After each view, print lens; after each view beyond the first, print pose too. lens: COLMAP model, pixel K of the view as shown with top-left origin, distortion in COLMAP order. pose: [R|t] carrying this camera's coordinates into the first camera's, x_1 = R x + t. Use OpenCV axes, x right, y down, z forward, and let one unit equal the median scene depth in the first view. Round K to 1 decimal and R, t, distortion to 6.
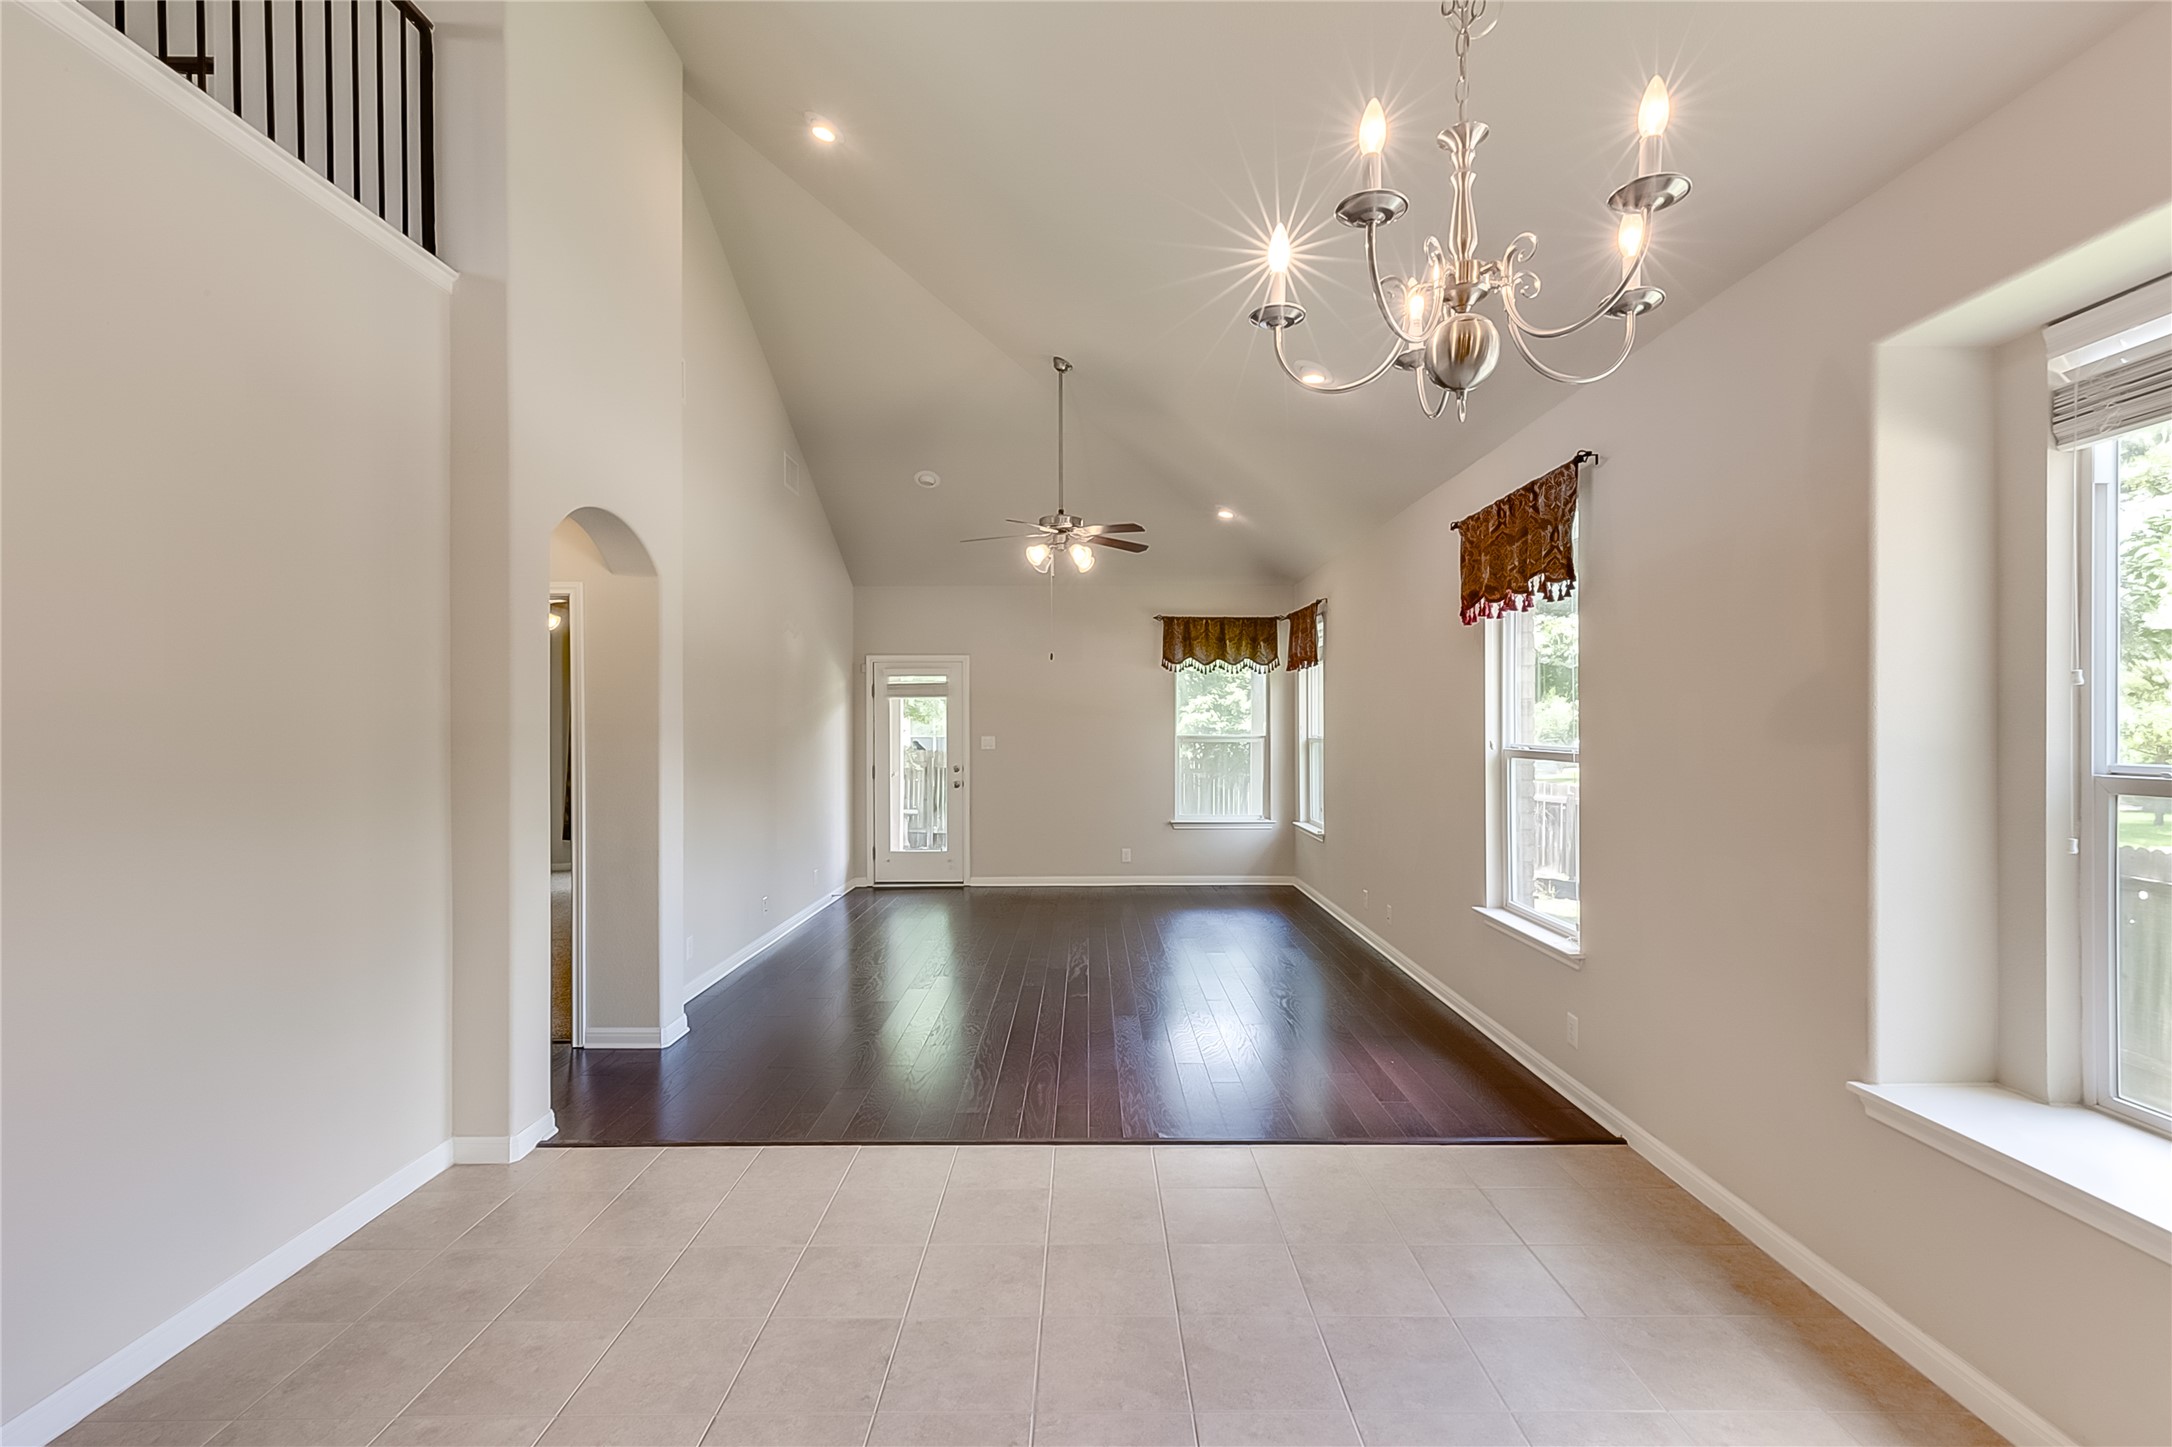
lens RADIAL K [[991.3, 0, 1085.3], [0, 991.3, 729.7], [0, 0, 1]] dist [0.003346, 0.000225]
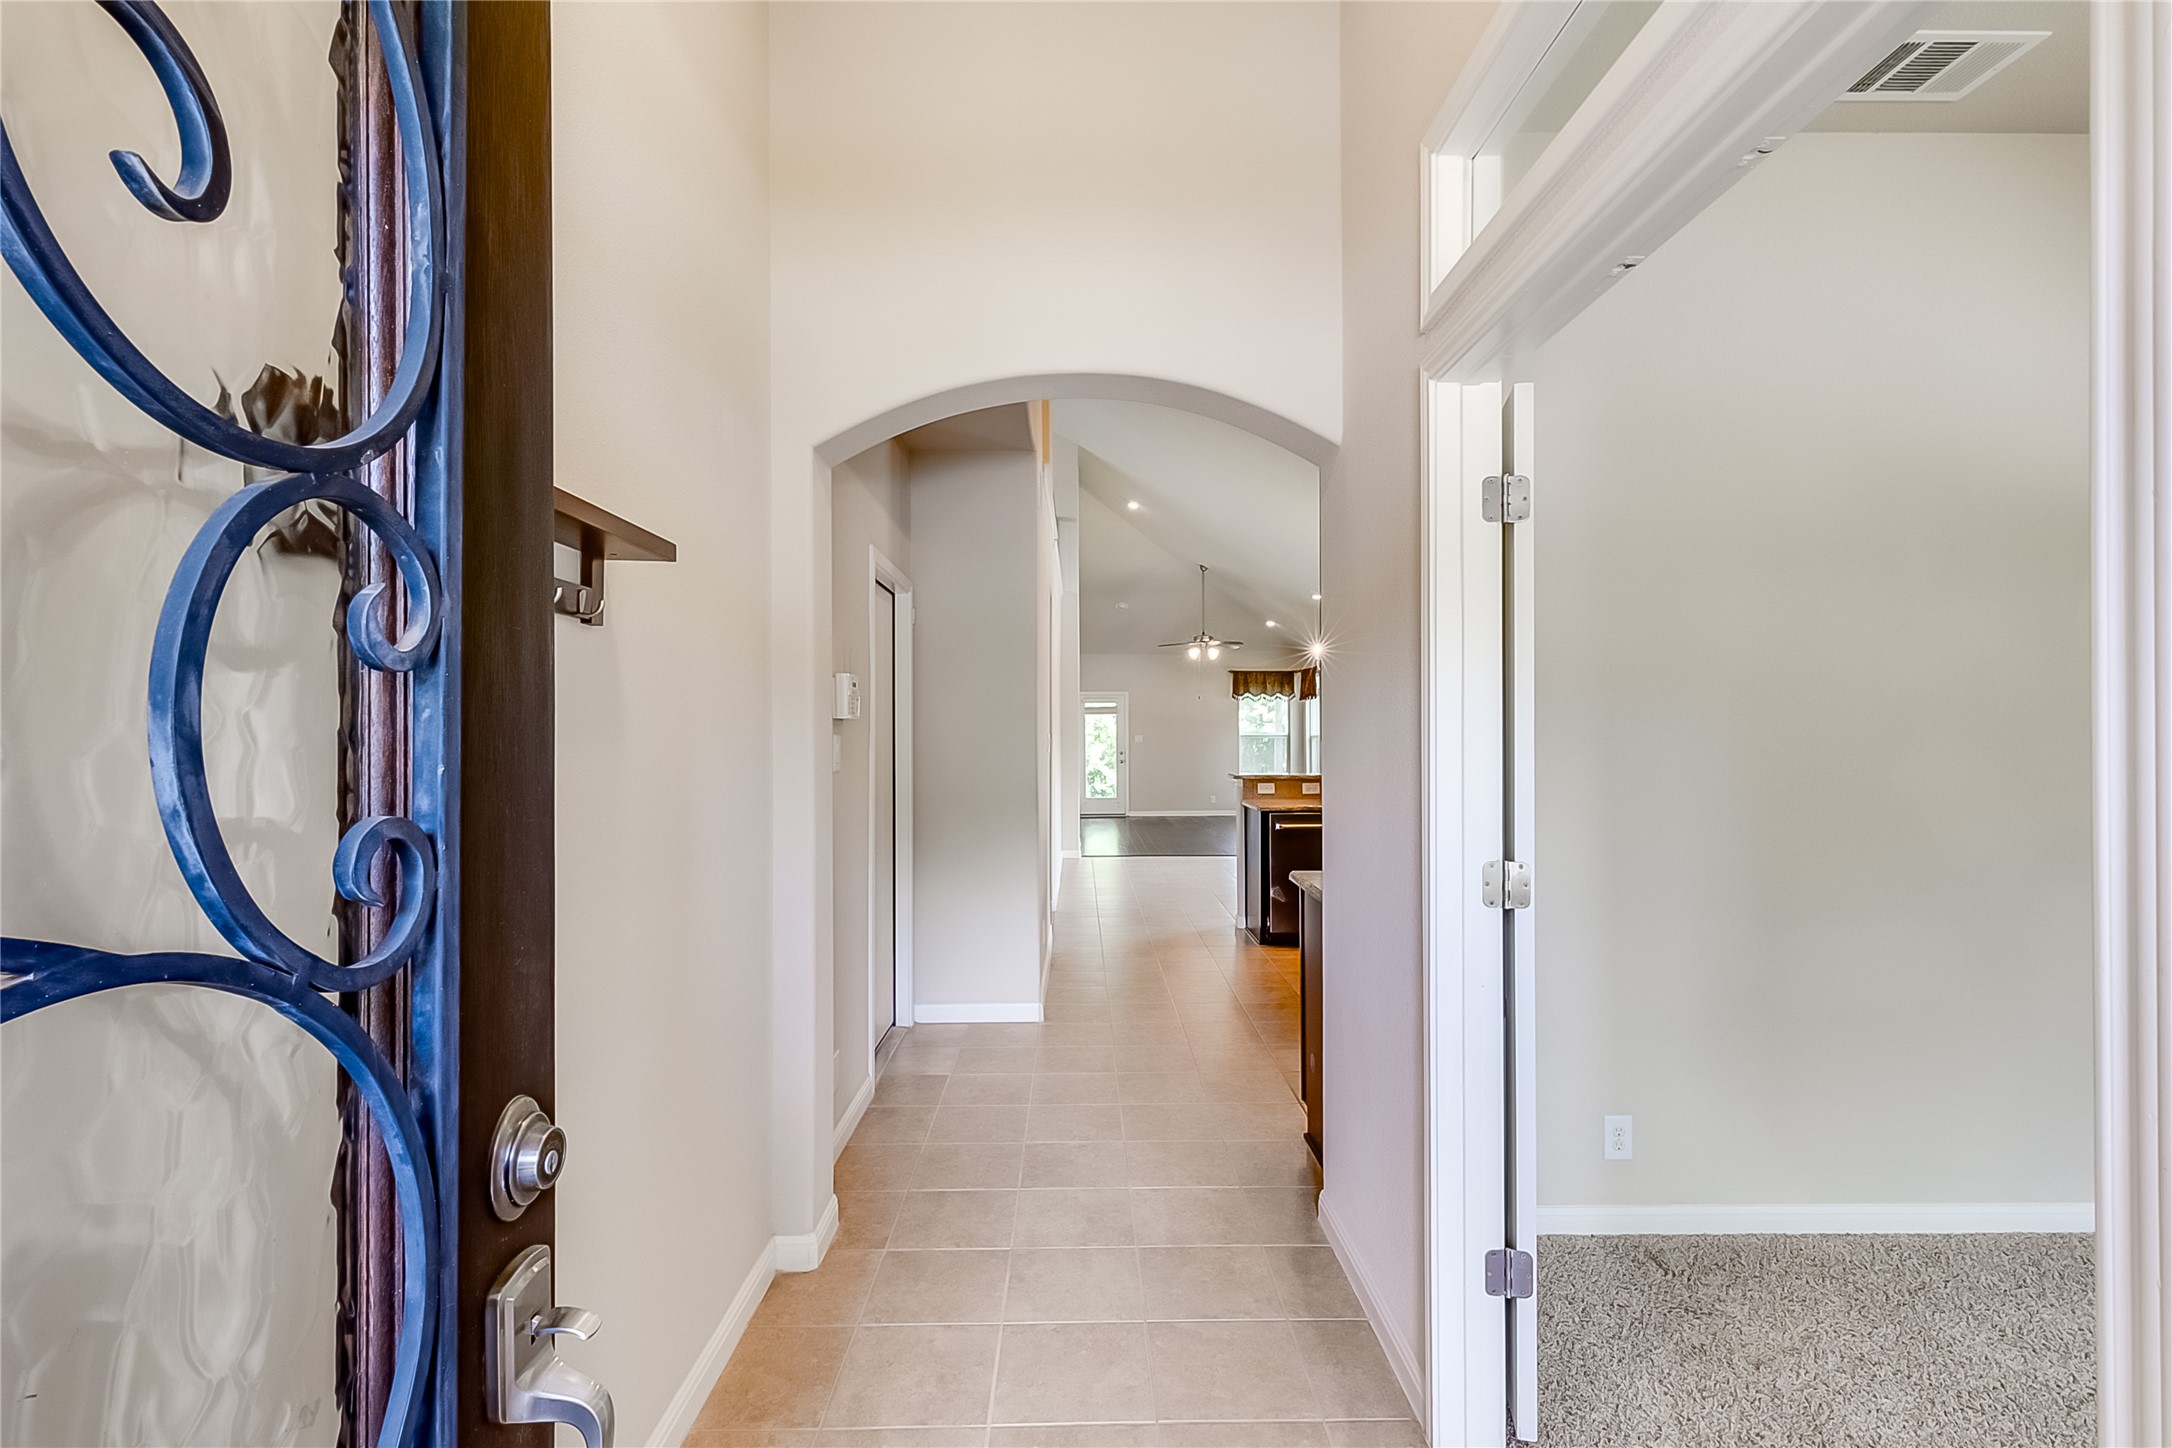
lens RADIAL K [[991.3, 0, 1096.7], [0, 991.3, 734.4], [0, 0, 1]] dist [0.003346, 0.000225]
pose [[0.999798, -0.002586, 0.019912, -0.216788], [0.002644, 0.999992, -0.002916, 0.010445], [-0.019904, 0.002968, 0.999797, -0.863962]]
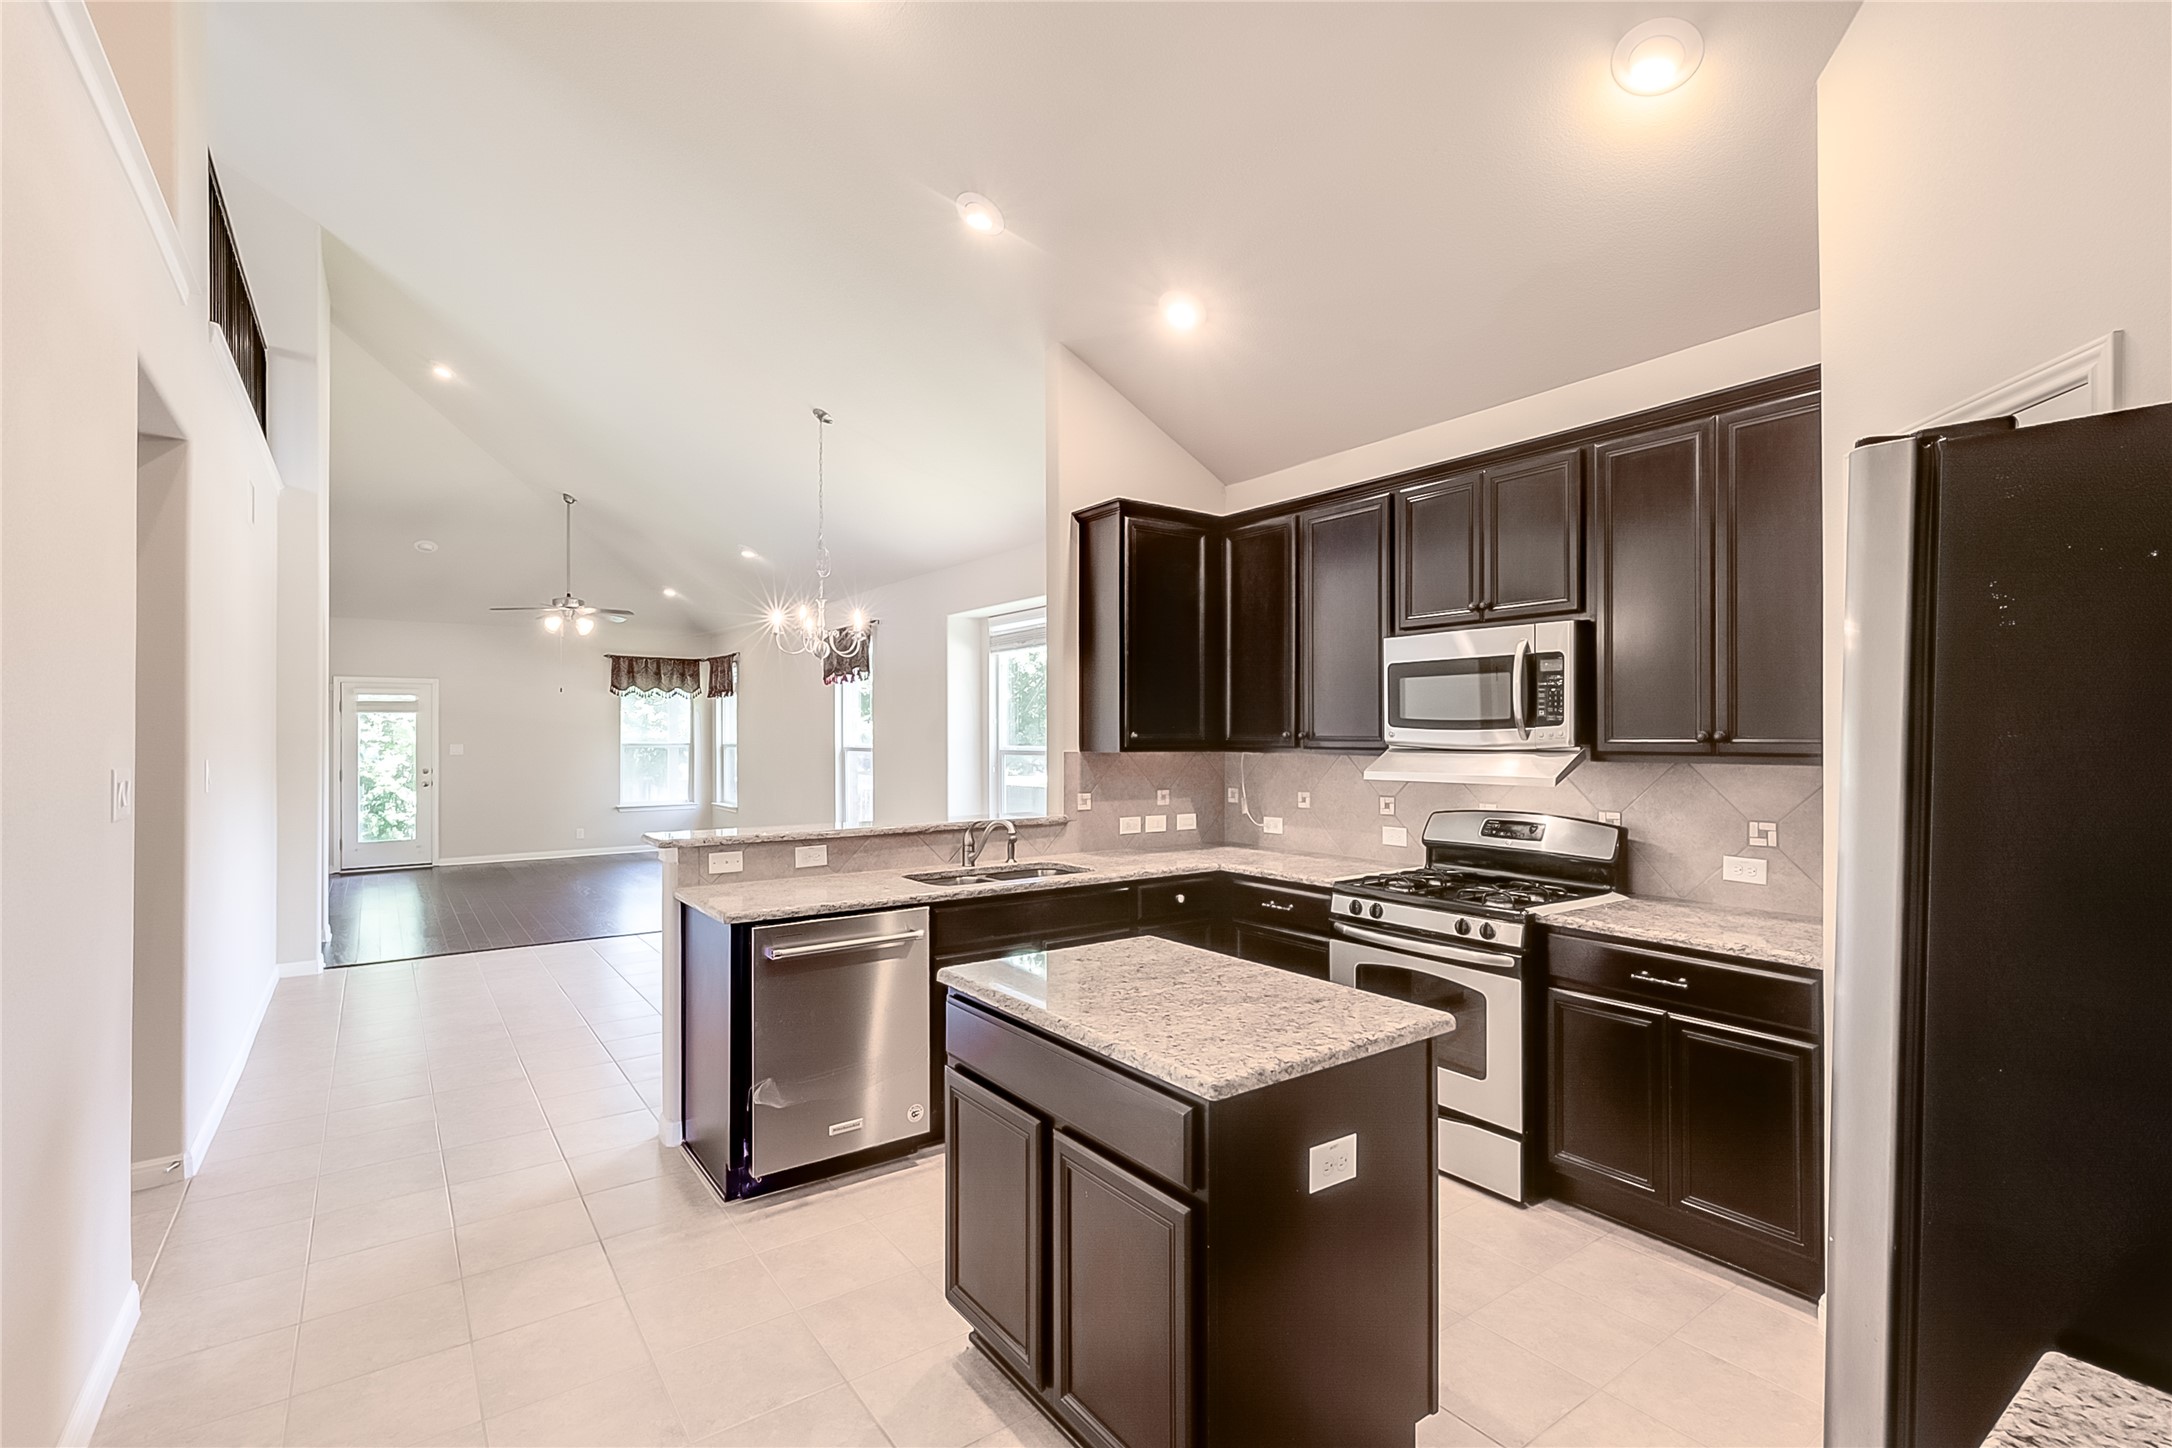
lens RADIAL K [[991.3, 0, 1095.3], [0, 991.3, 725.7], [0, 0, 1]] dist [0.003346, 0.000225]
pose [[0.810927, 0.004052, 0.585133, -0.180318], [0.003814, 0.999918, -0.012209, 0.001480], [-0.585135, 0.012132, 0.810845, -0.490101]]
